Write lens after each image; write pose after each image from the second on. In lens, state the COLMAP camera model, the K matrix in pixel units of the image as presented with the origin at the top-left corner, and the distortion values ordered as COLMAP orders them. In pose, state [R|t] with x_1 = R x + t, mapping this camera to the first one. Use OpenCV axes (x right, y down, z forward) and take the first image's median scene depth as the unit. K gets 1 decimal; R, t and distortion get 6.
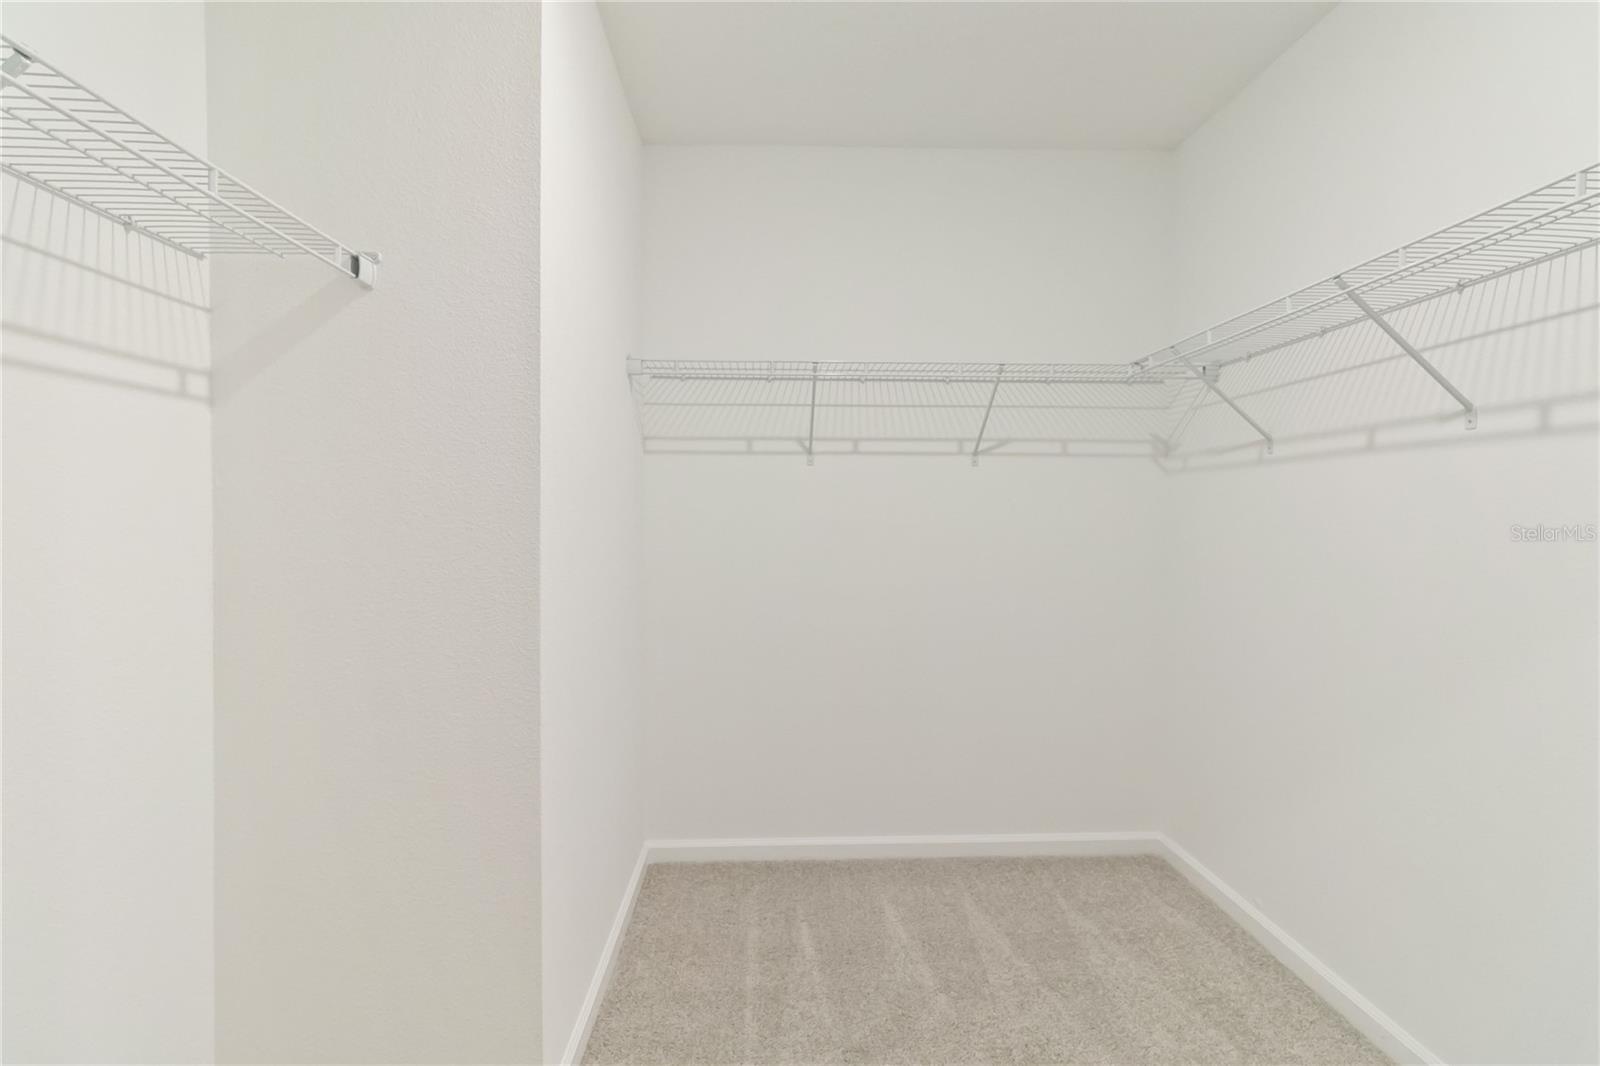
lens RADIAL K [[744.1, 0, 802.4], [0, 744.1, 524.1], [0, 0, 1]] dist [-0.001312, -0.000127]
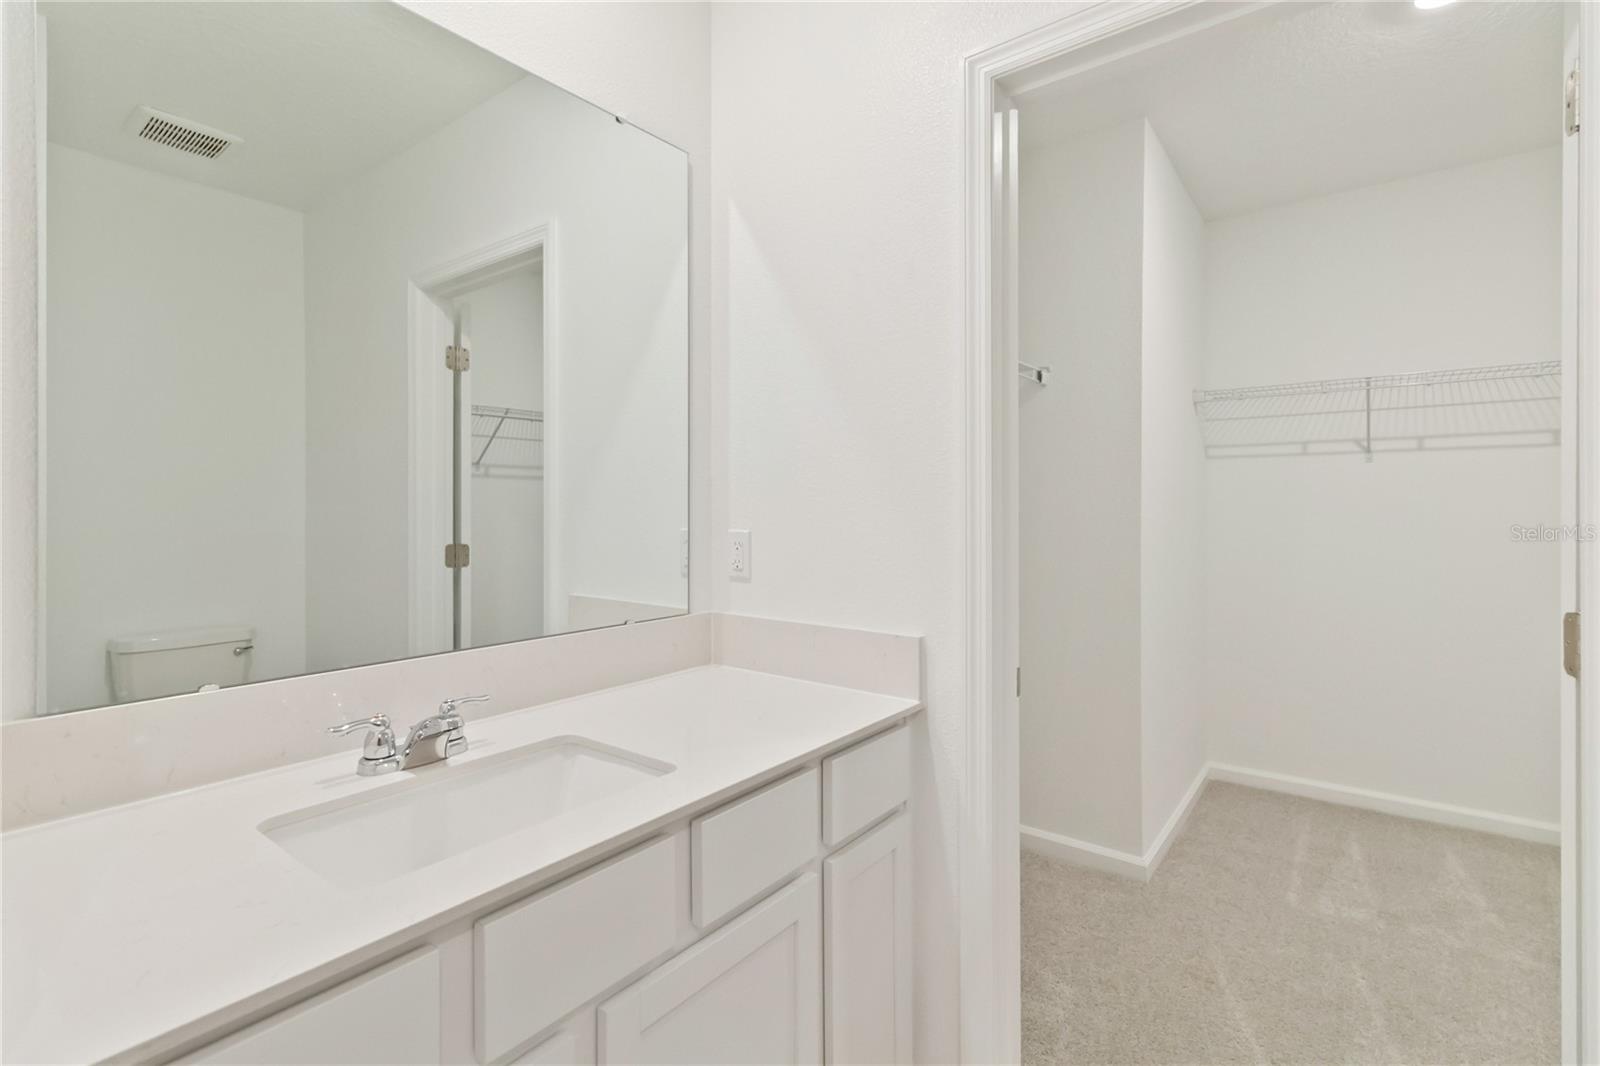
lens RADIAL K [[744.1, 0, 802.4], [0, 744.1, 524.1], [0, 0, 1]] dist [-0.001312, -0.000127]
pose [[0.765184, -0.000620, -0.643812, 0.082805], [0.001796, 0.999998, 0.001173, 0.013294], [0.643809, -0.002054, 0.765183, -0.448213]]
